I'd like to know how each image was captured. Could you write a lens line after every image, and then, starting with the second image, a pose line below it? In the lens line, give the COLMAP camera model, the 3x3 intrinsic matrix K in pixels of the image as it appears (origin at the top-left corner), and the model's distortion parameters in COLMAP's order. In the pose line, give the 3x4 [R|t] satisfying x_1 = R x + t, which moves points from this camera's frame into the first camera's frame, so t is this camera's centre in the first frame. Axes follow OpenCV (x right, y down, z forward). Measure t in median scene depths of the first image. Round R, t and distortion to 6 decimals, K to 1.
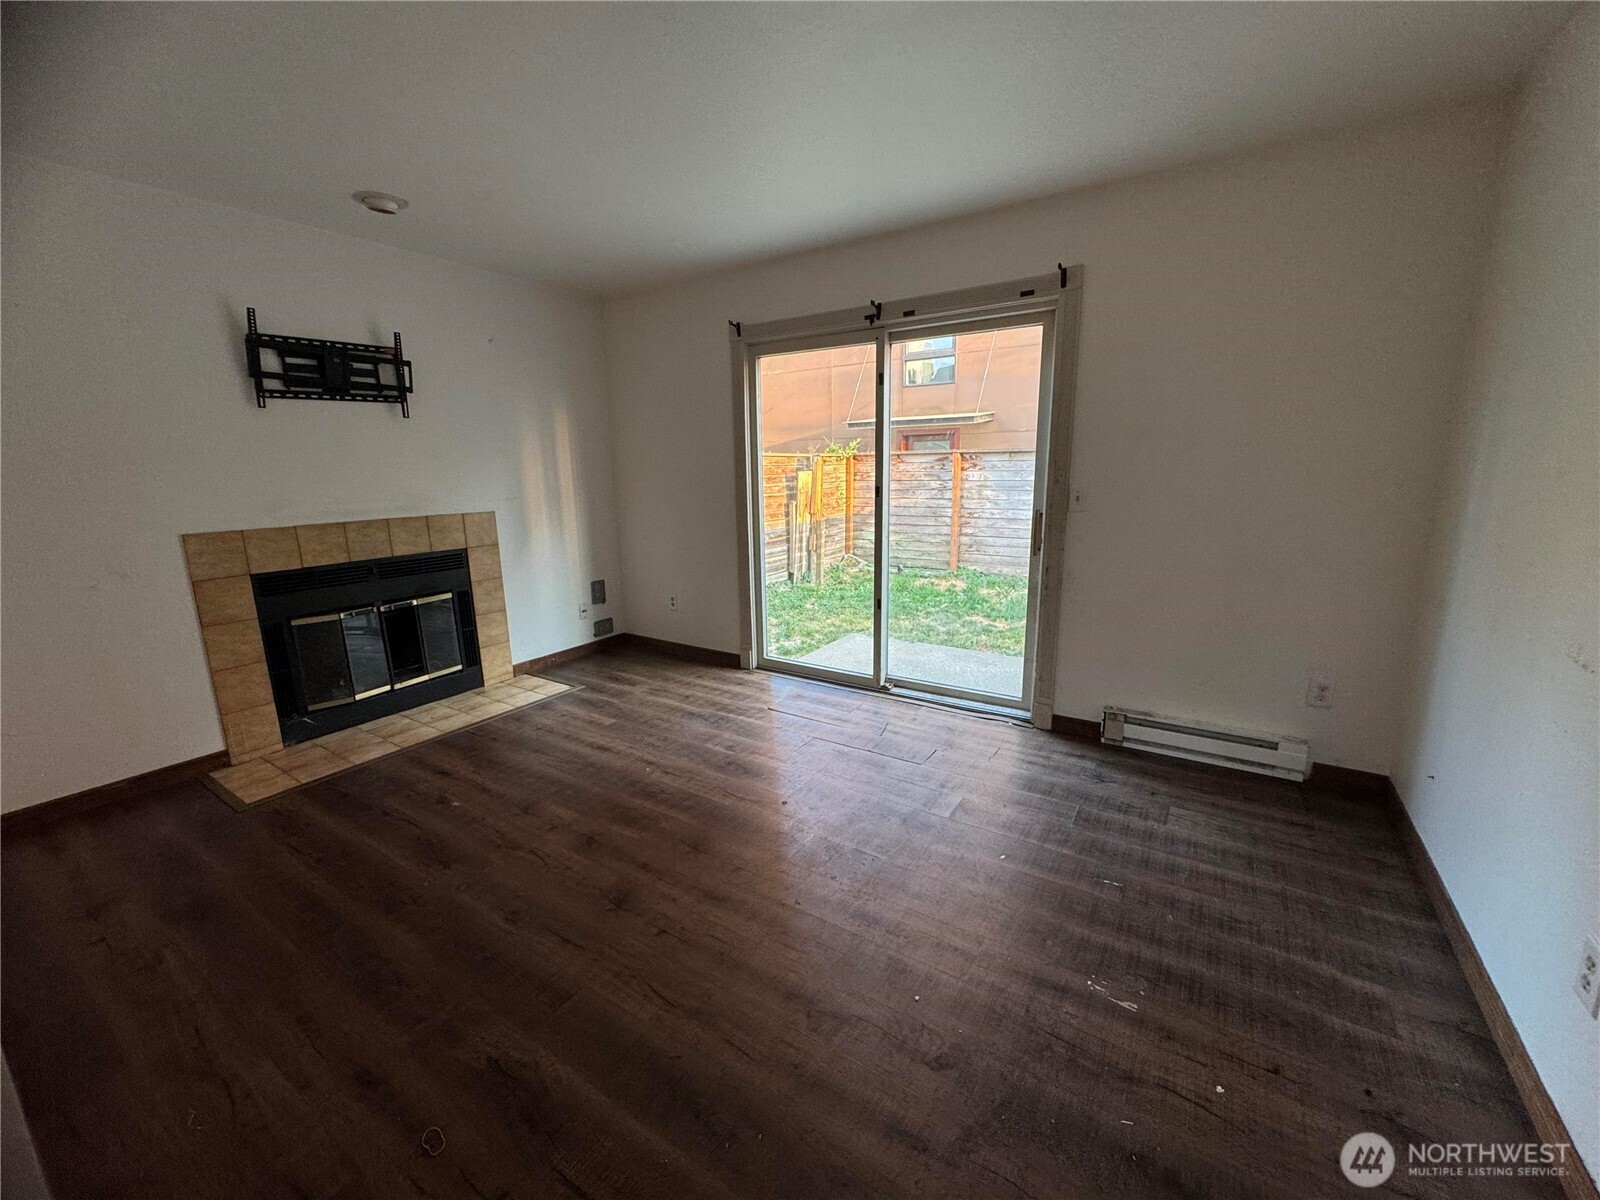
lens RADIAL K [[643.8, 0, 798.1], [0, 643.8, 602.4], [0, 0, 1]] dist [-0.003608, -0.000011]
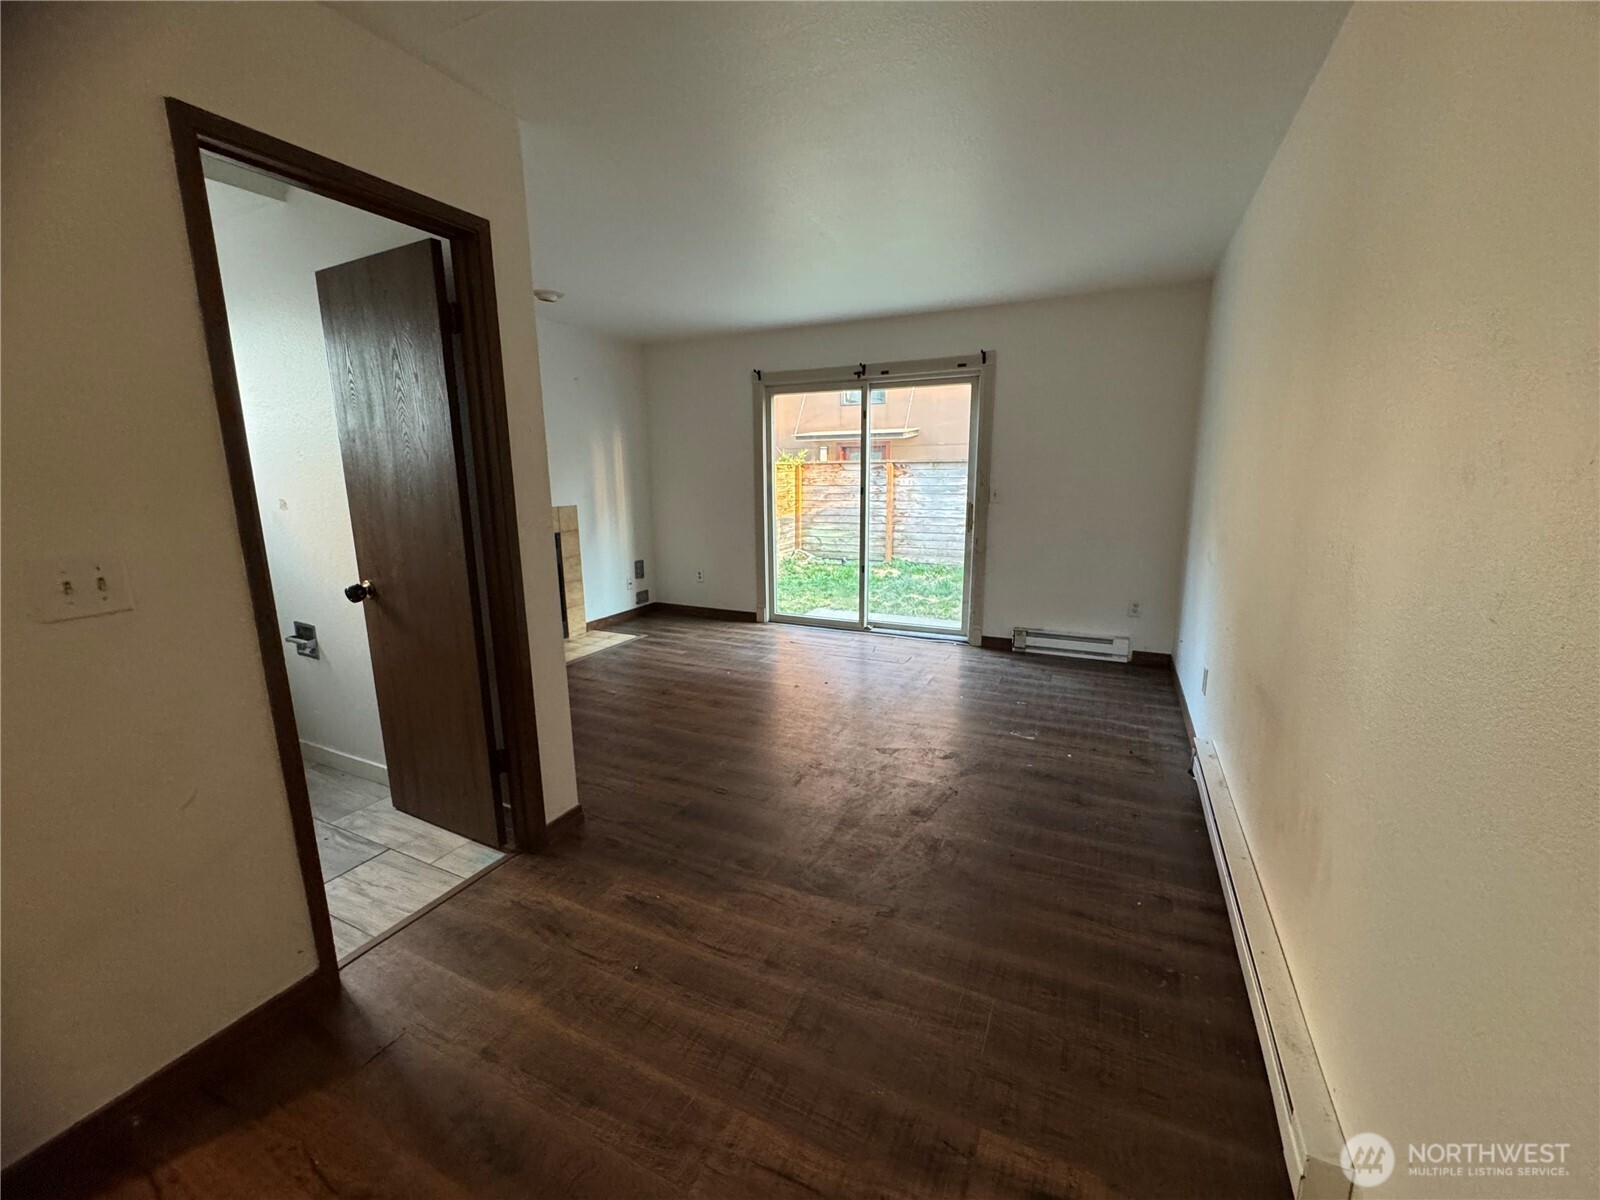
lens RADIAL K [[643.8, 0, 796.8], [0, 643.8, 604.8], [0, 0, 1]] dist [-0.003608, -0.000011]
pose [[0.991730, -0.020056, 0.126763, -0.177718], [0.020882, 0.999768, -0.005189, 0.074926], [-0.126630, 0.007793, 0.991919, -0.352898]]
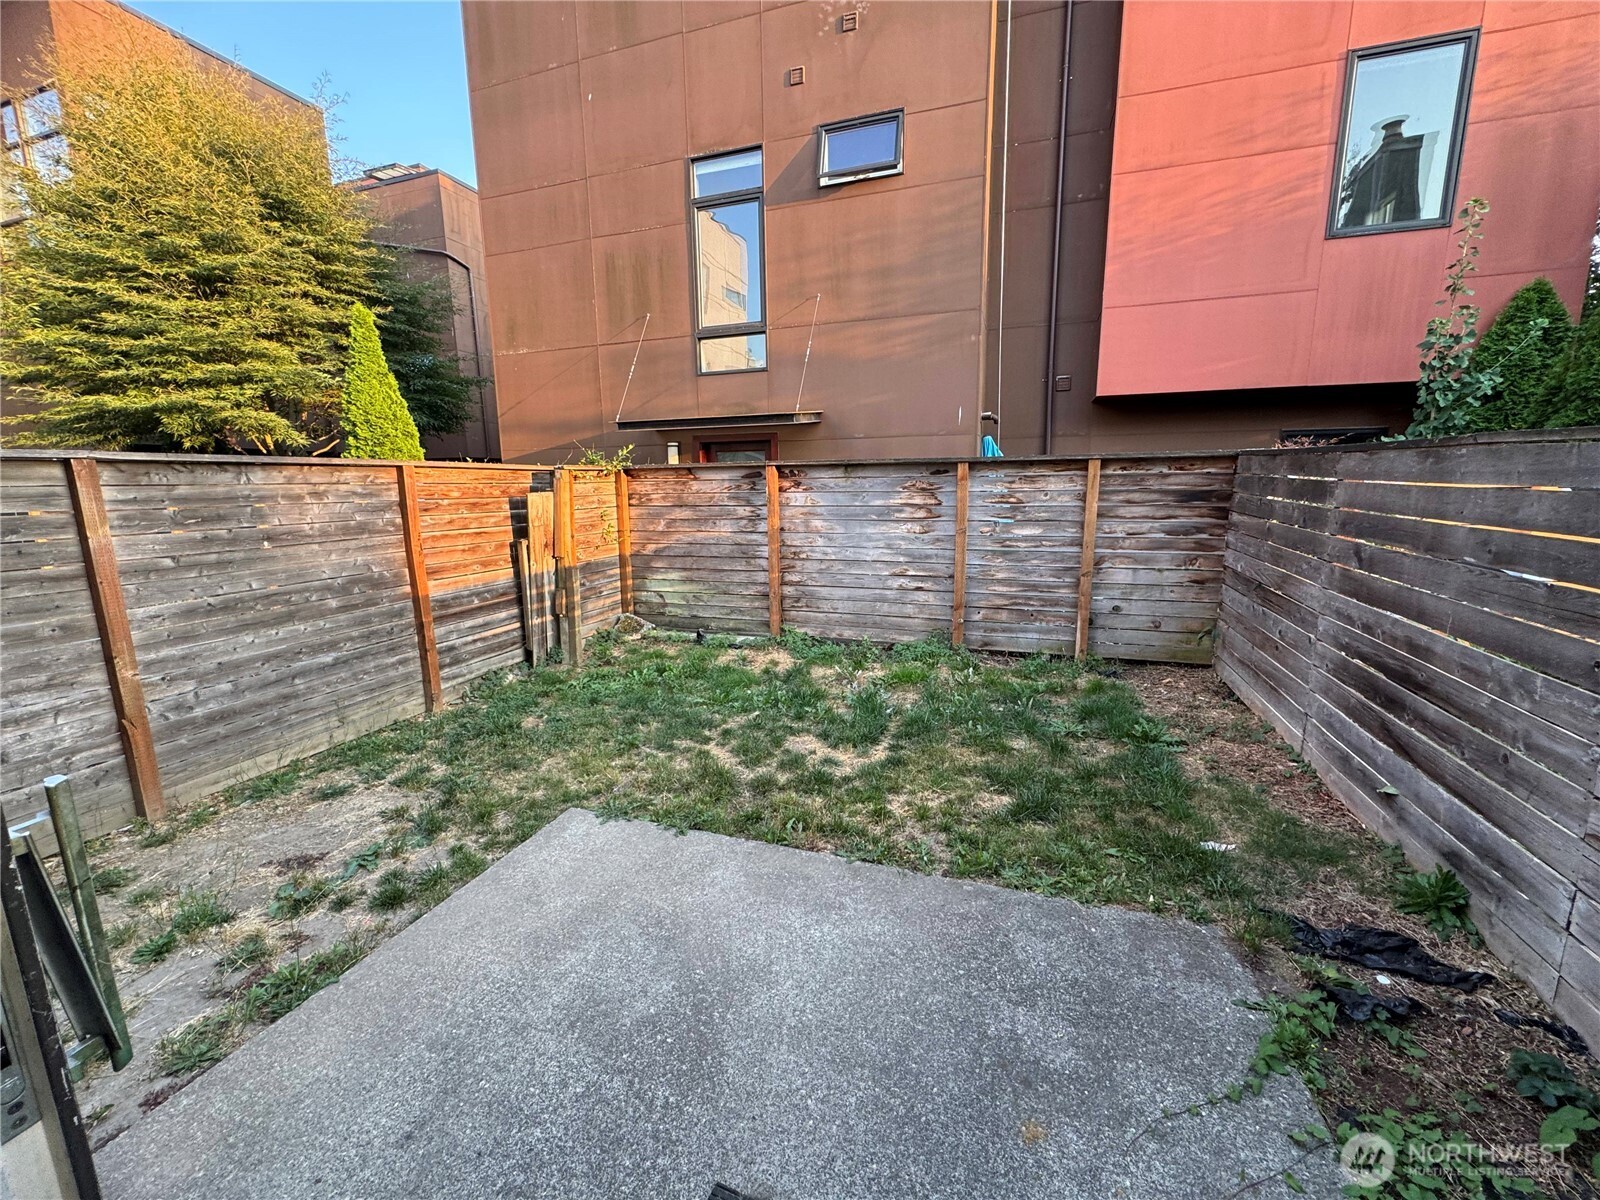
lens RADIAL K [[643.8, 0, 798.0], [0, 643.8, 598.5], [0, 0, 1]] dist [-0.003608, -0.000011]
pose [[0.970870, -0.038361, 0.236514, 0.230766], [0.046175, 0.998552, -0.027586, -0.154381], [-0.235114, 0.037703, 0.971236, 0.720900]]
